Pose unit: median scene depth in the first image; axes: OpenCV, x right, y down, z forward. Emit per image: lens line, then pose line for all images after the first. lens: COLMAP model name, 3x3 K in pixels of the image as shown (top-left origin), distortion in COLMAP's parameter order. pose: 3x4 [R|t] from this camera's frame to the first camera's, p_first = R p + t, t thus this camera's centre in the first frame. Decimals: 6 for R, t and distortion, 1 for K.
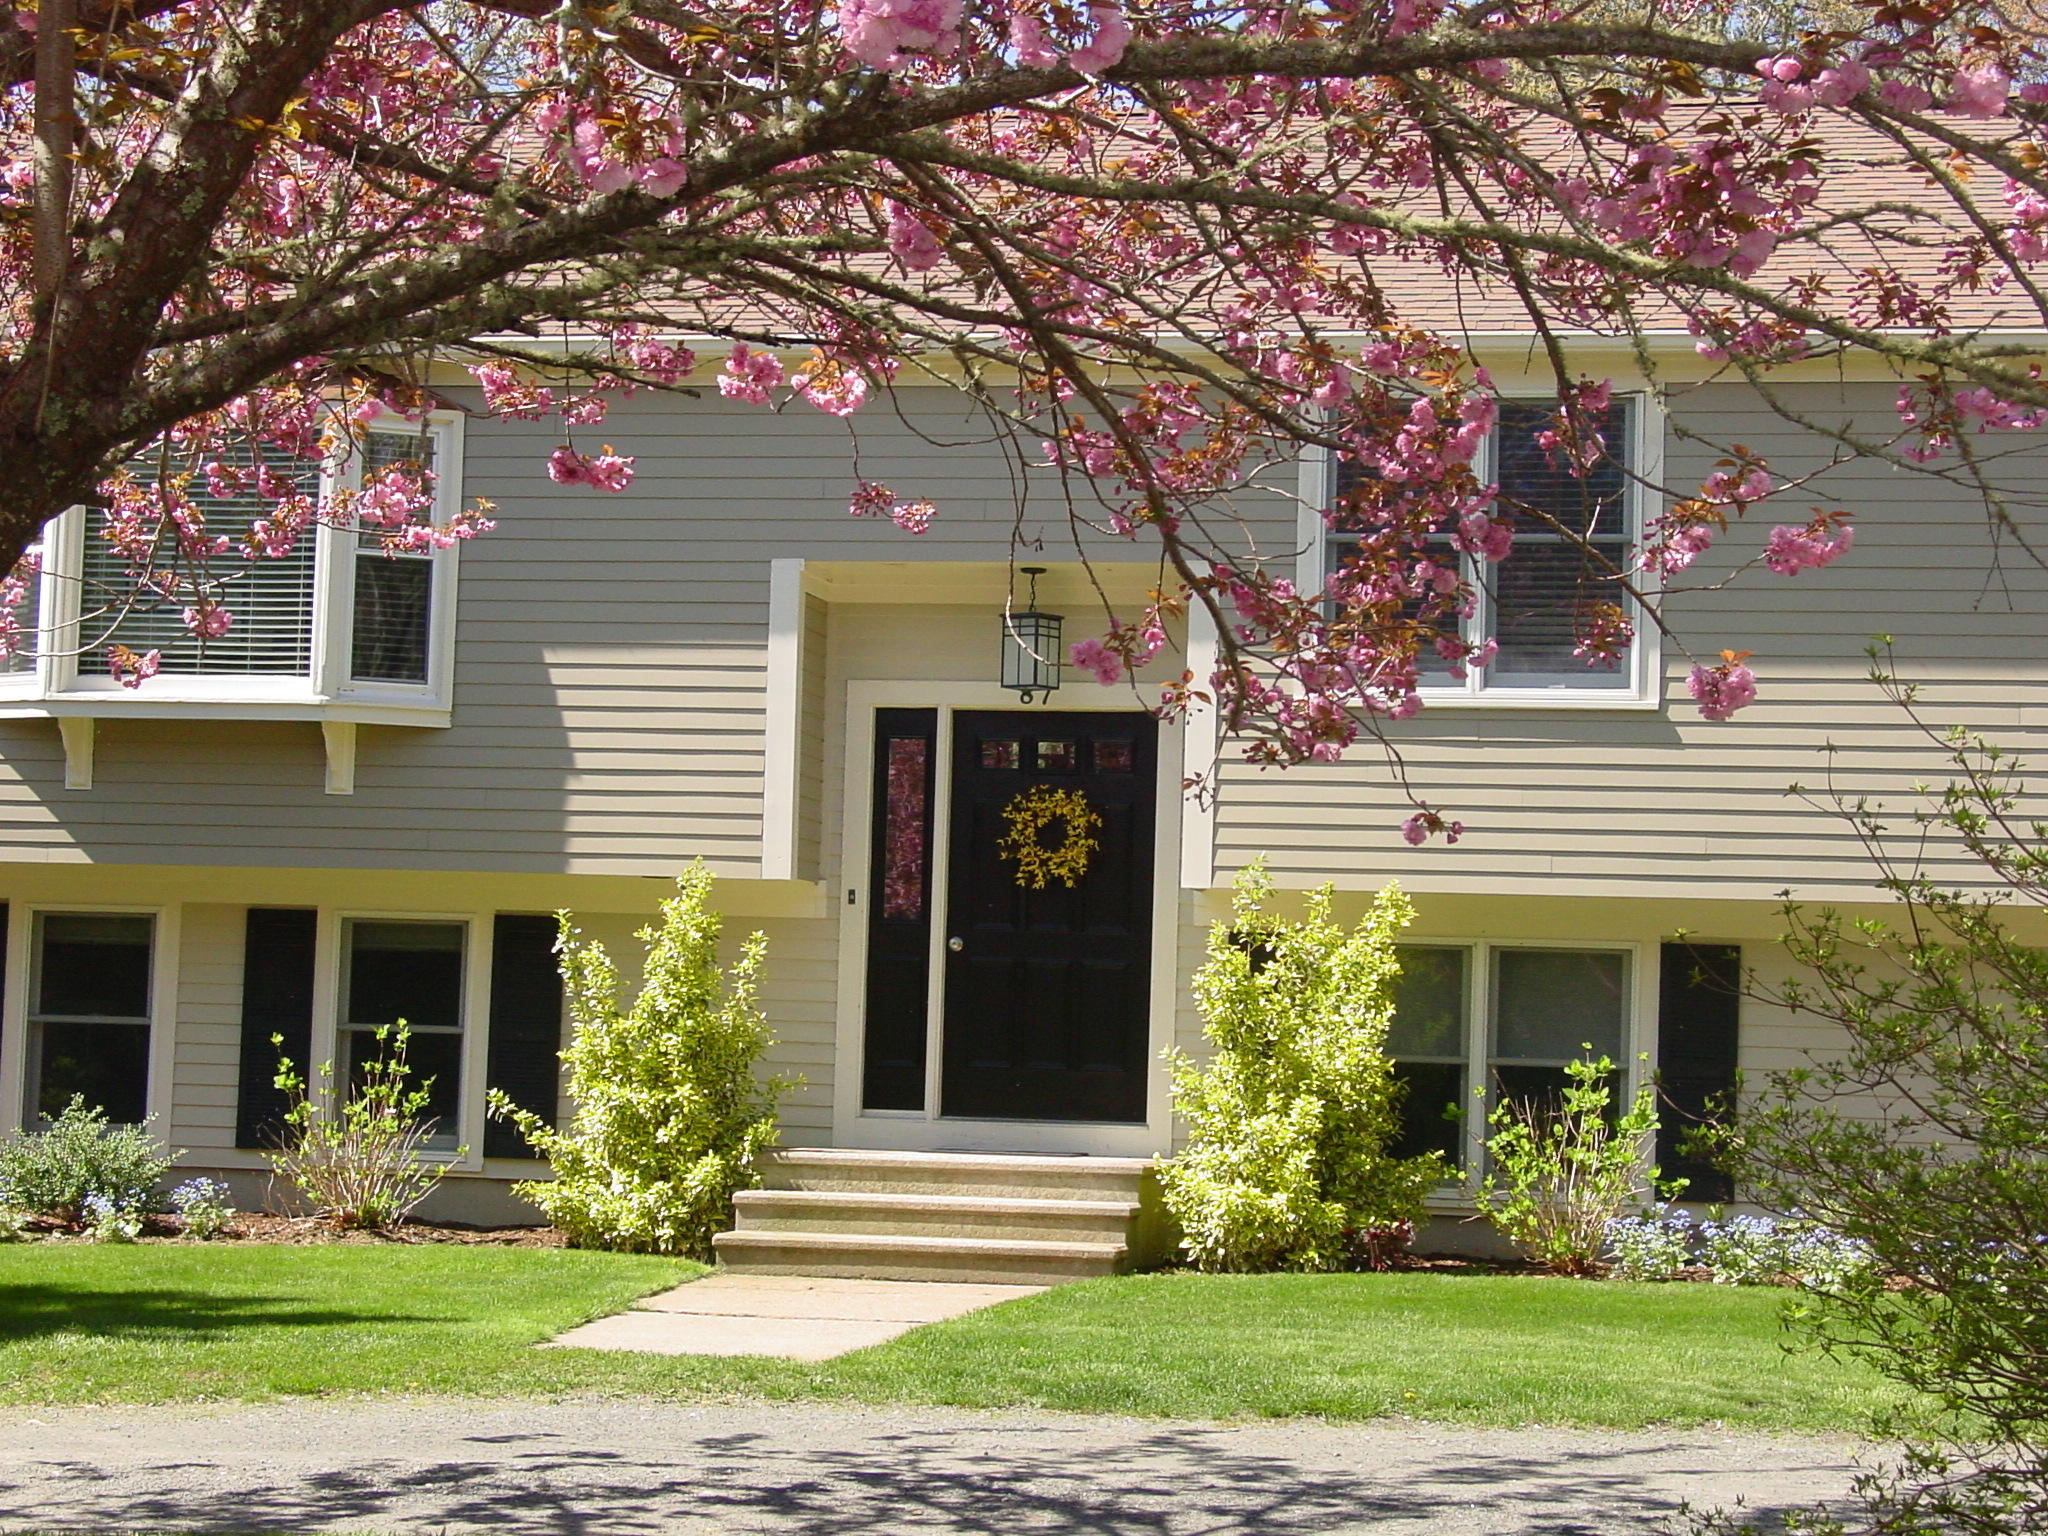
lens RADIAL K [[4595.5, 0, 1024.0], [0, 4595.5, 768.0], [0, 0, 1]] dist [0.237450, 0.386545]
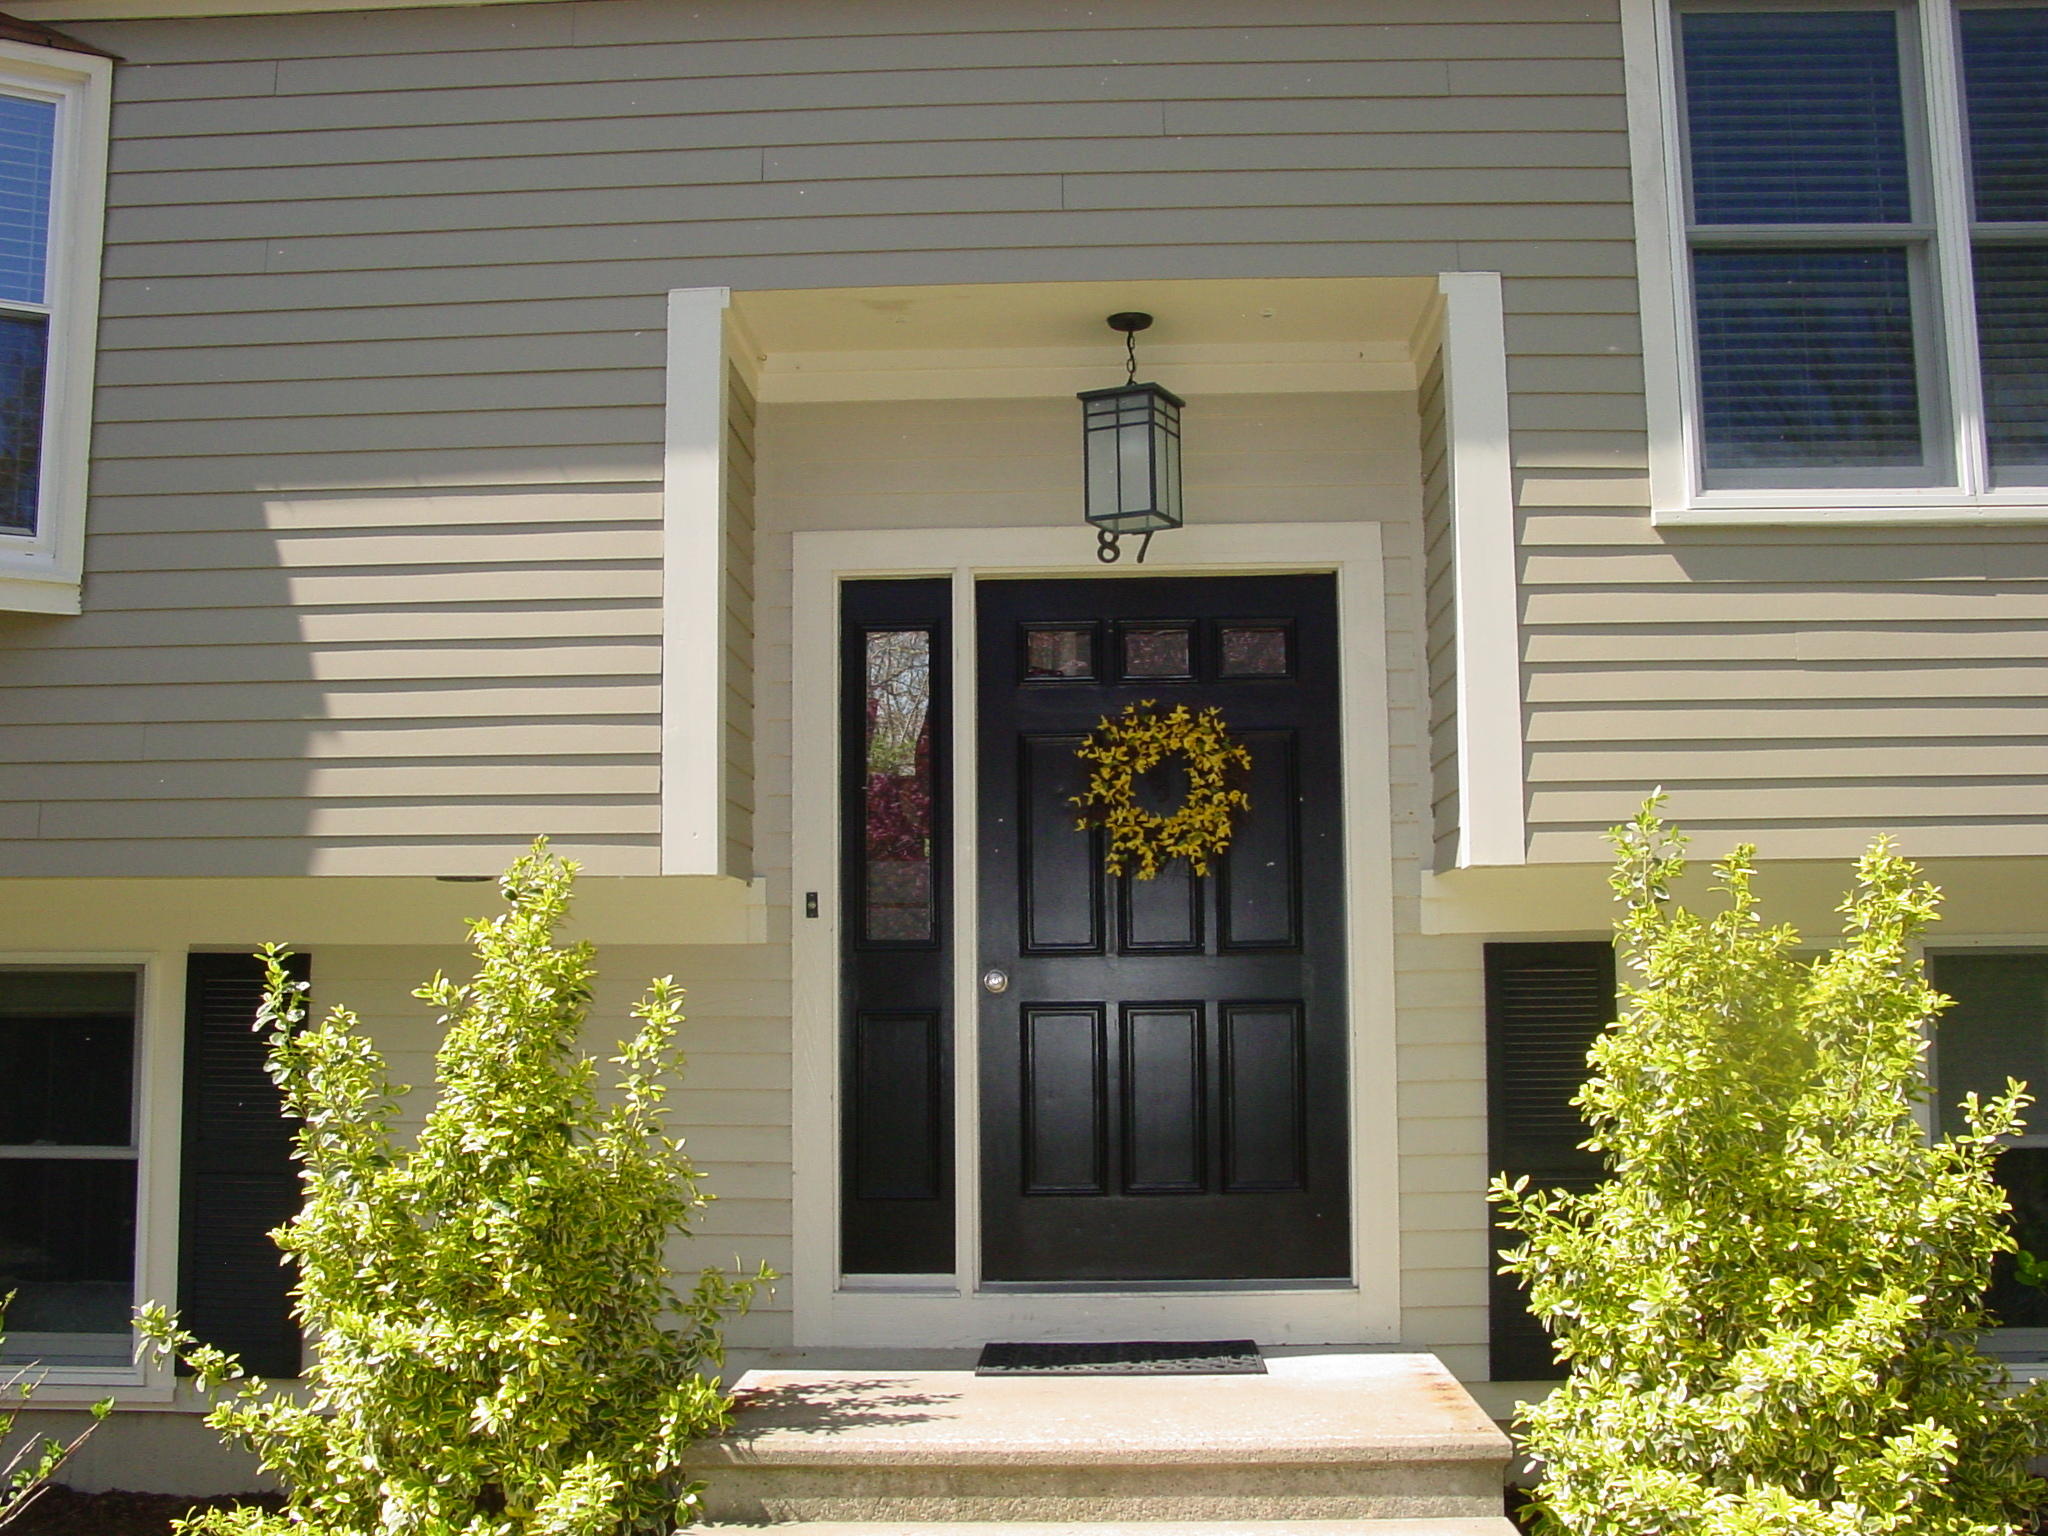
lens RADIAL K [[2126.0, 0, 1024.0], [0, 2126.0, 768.0], [0, 0, 1]] dist [-0.149444, 0.177056]
pose [[0.986324, -0.021441, 0.163416, -0.055295], [0.027271, 0.999066, -0.033518, 0.020996], [-0.162545, 0.037516, 0.985988, 0.749860]]
